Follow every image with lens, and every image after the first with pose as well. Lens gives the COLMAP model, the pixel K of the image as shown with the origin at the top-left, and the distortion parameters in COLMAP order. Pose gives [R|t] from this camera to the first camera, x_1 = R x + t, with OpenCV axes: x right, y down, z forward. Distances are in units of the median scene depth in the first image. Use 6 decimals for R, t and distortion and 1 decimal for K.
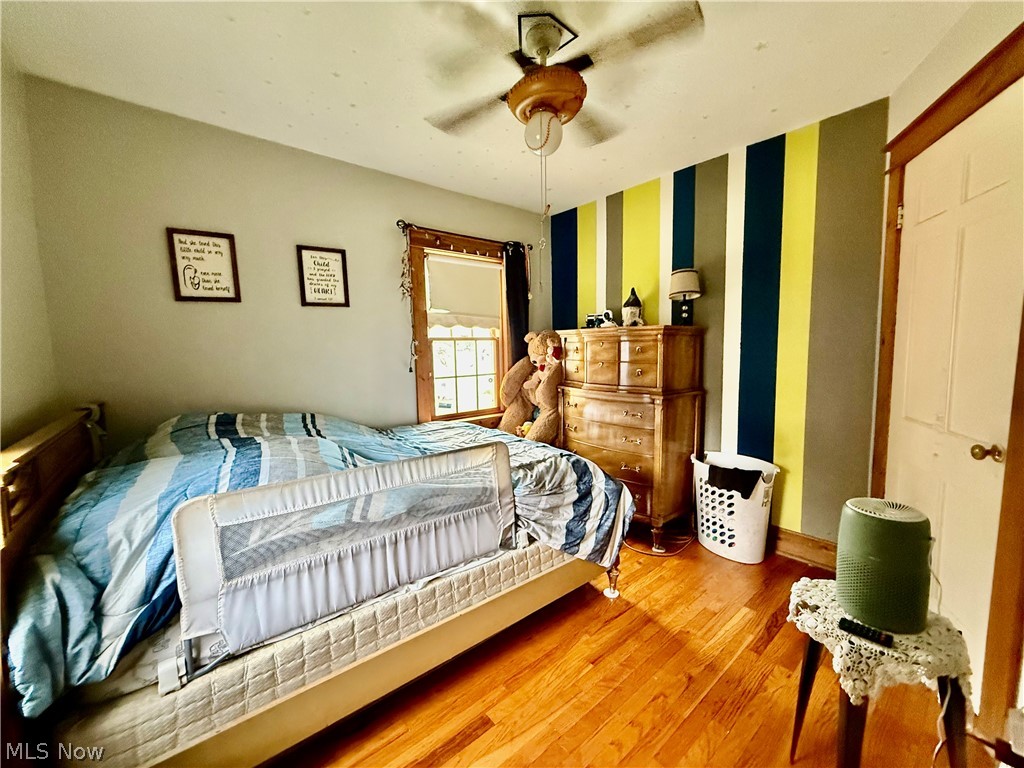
lens RADIAL K [[409.5, 0, 509.5], [0, 409.5, 384.4], [0, 0, 1]] dist [-0.000640, 0.000520]
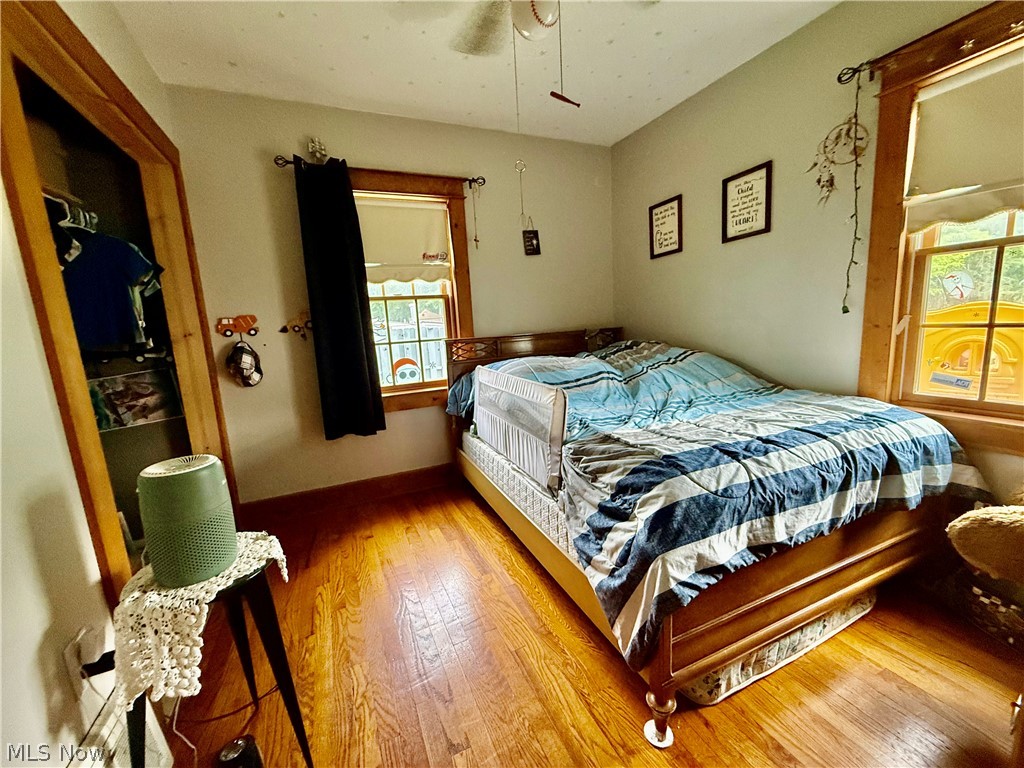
lens RADIAL K [[409.5, 0, 509.5], [0, 409.5, 384.4], [0, 0, 1]] dist [-0.000640, 0.000520]
pose [[-0.275345, 0.187049, -0.942973, 0.628322], [-0.024703, 0.979188, 0.201446, -0.043151], [0.961028, 0.078761, -0.264994, 0.784929]]
